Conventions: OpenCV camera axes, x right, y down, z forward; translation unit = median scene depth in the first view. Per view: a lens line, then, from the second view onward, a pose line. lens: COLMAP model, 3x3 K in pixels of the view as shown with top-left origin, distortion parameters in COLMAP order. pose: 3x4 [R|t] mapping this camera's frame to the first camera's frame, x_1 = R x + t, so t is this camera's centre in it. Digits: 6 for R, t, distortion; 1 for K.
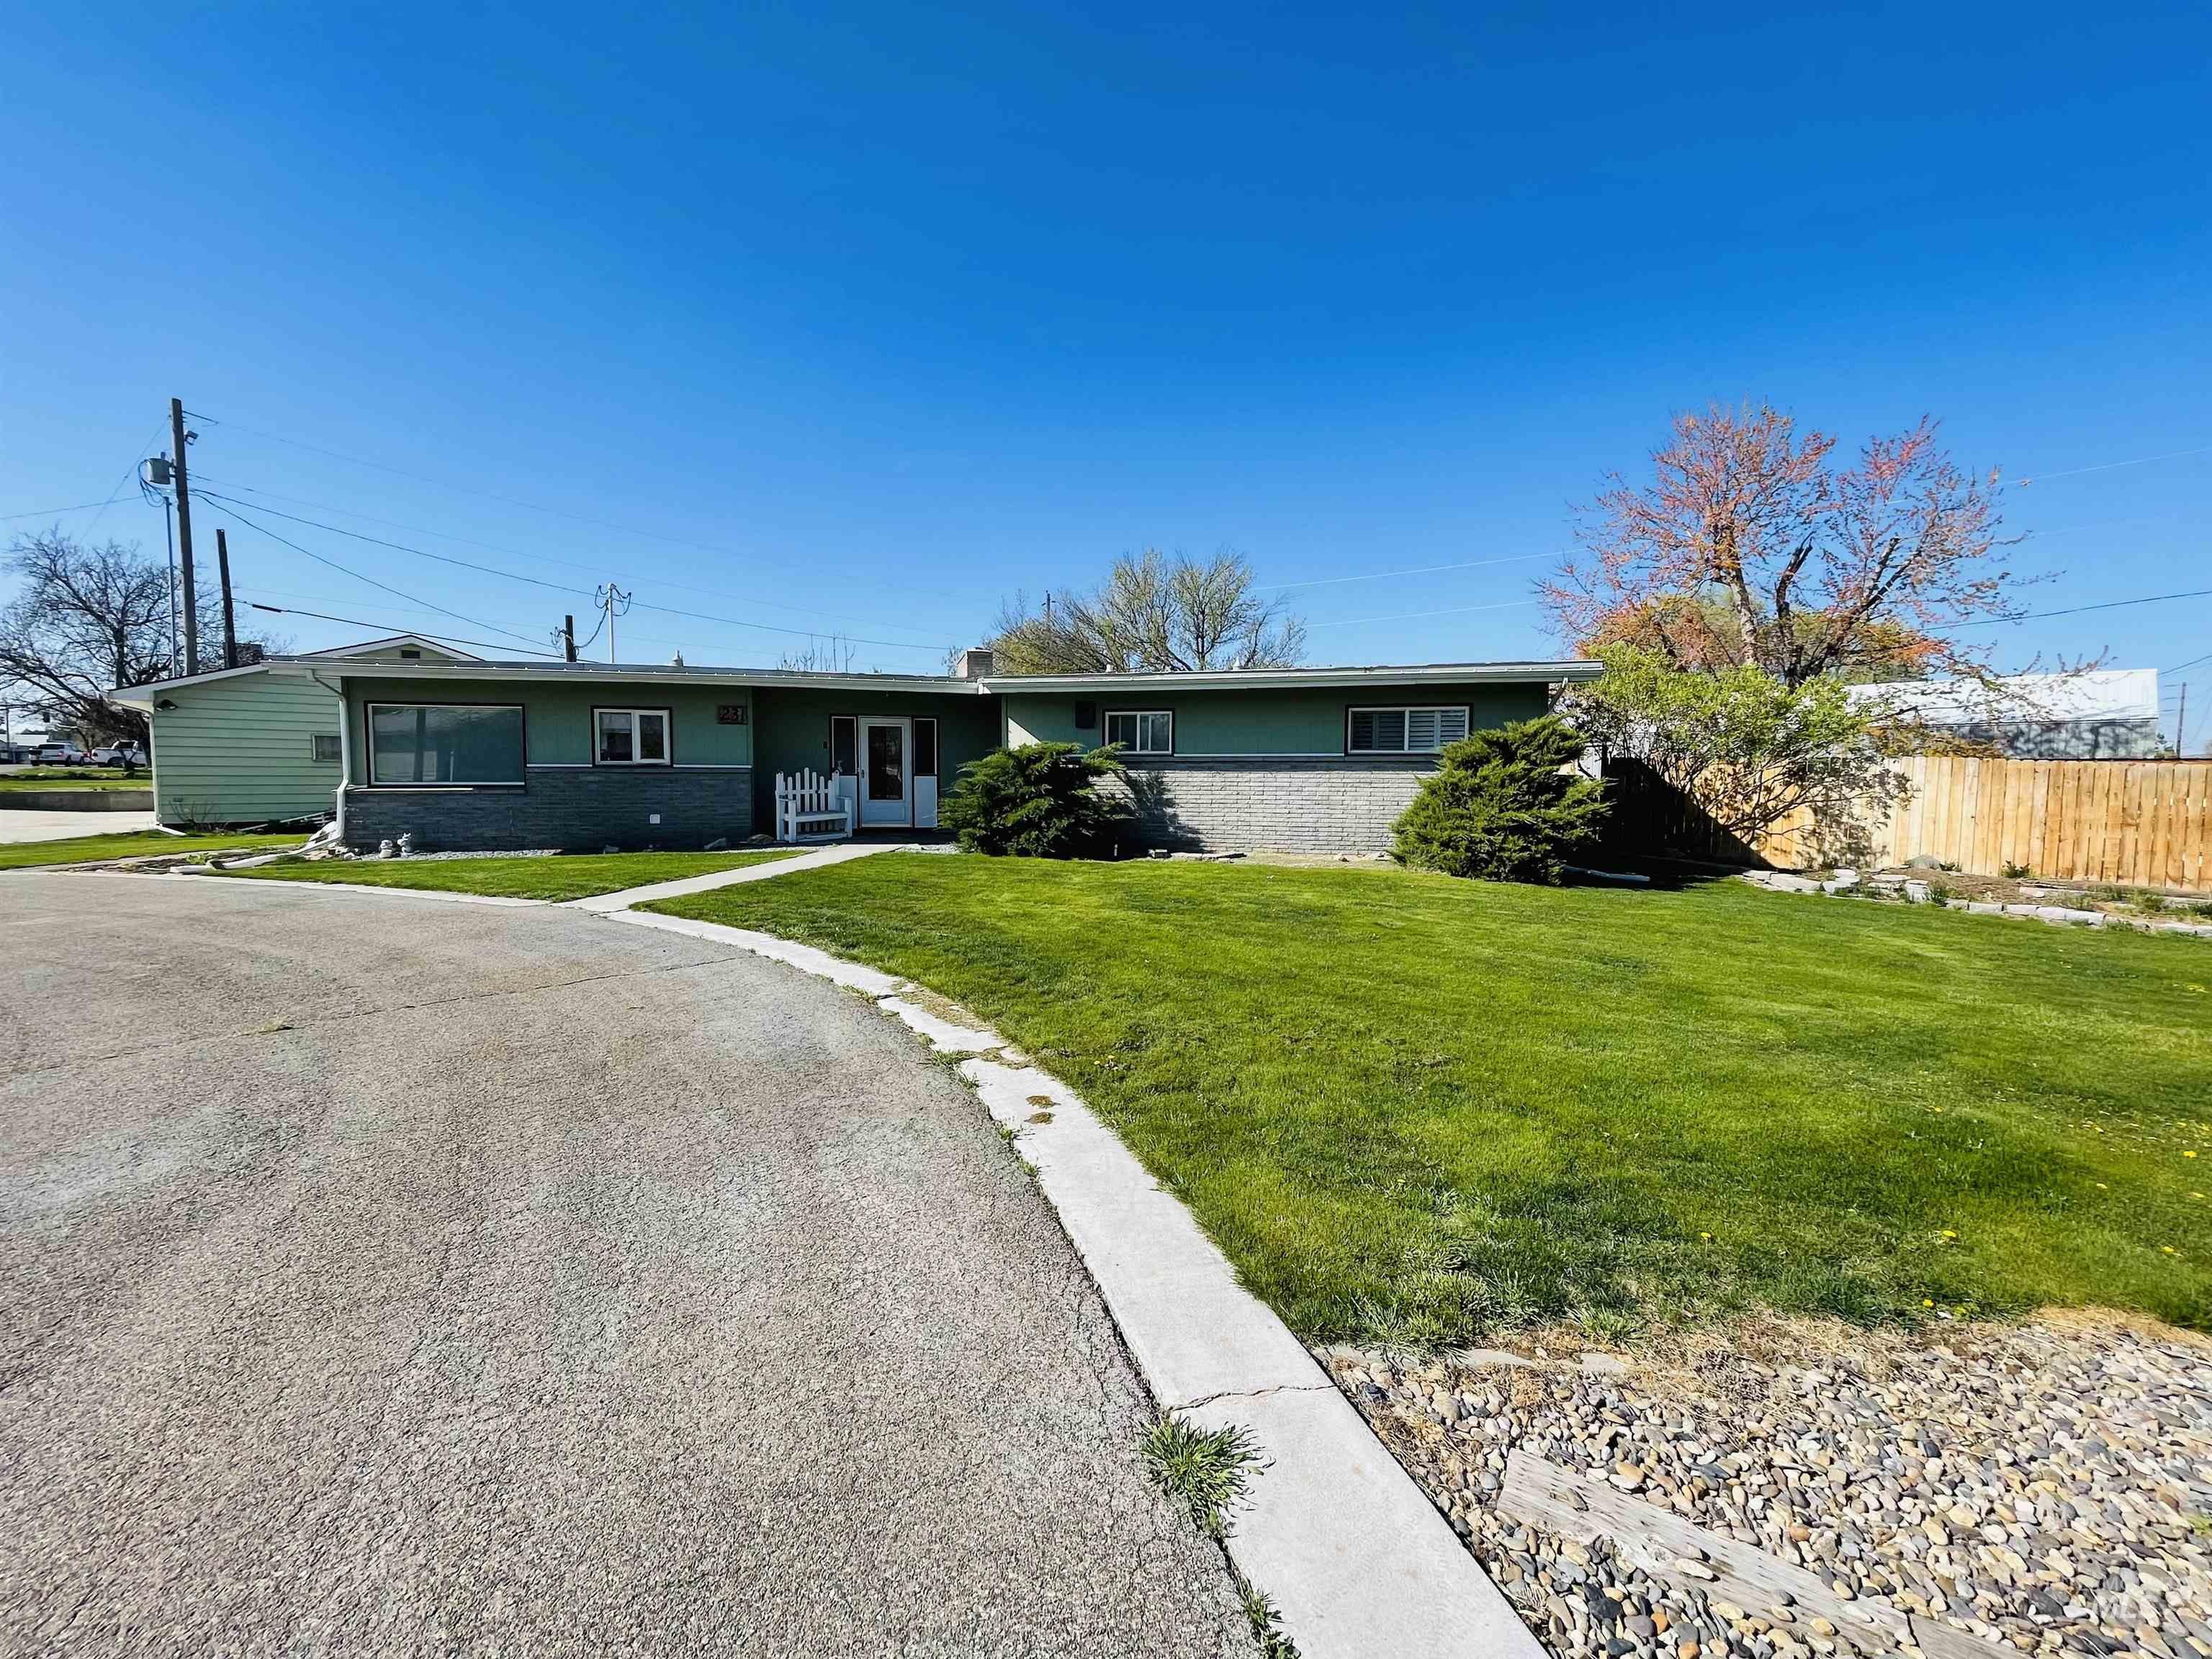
lens RADIAL K [[892.6, 0, 1107.0], [0, 892.6, 835.2], [0, 0, 1]] dist [-0.000476, 0.000623]
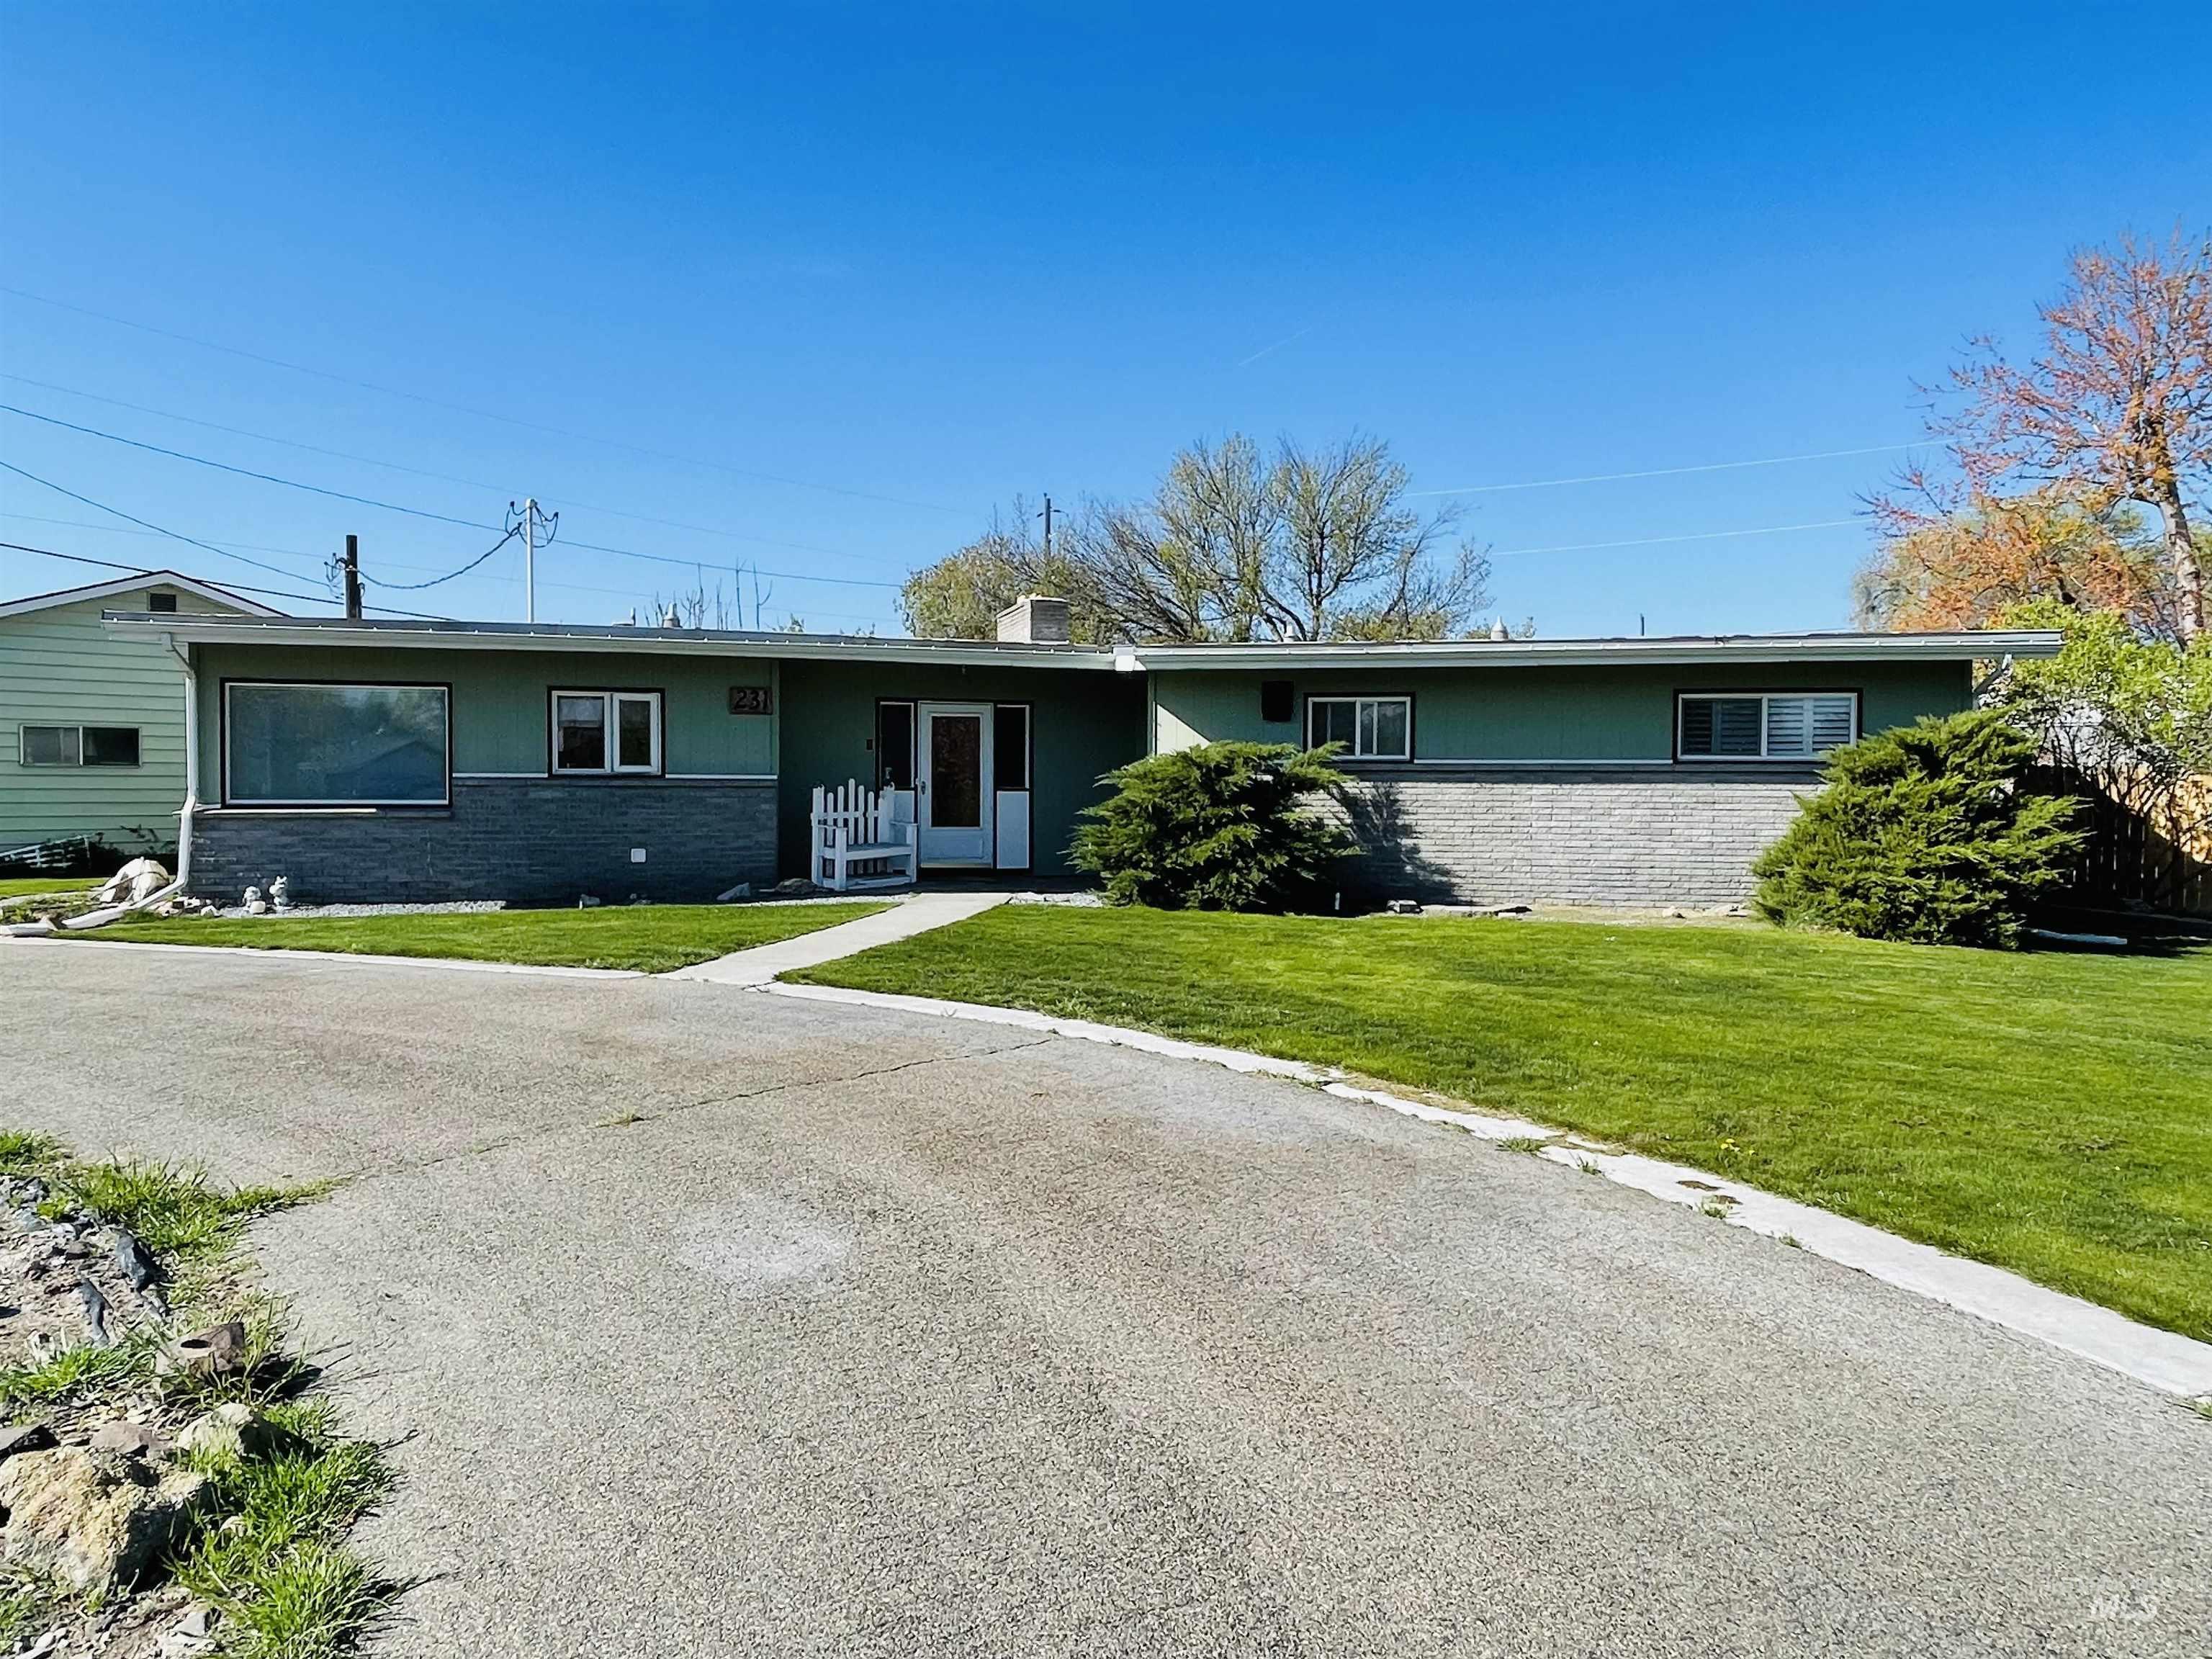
lens RADIAL K [[1476.1, 0, 1105.0], [0, 1476.1, 830.1], [0, 0, 1]] dist [-0.006396, 0.003067]
pose [[0.999689, 0.000598, 0.024942, -0.194478], [0.000297, 0.999356, -0.035882, 0.002705], [-0.024948, 0.035879, 0.999045, -0.117089]]
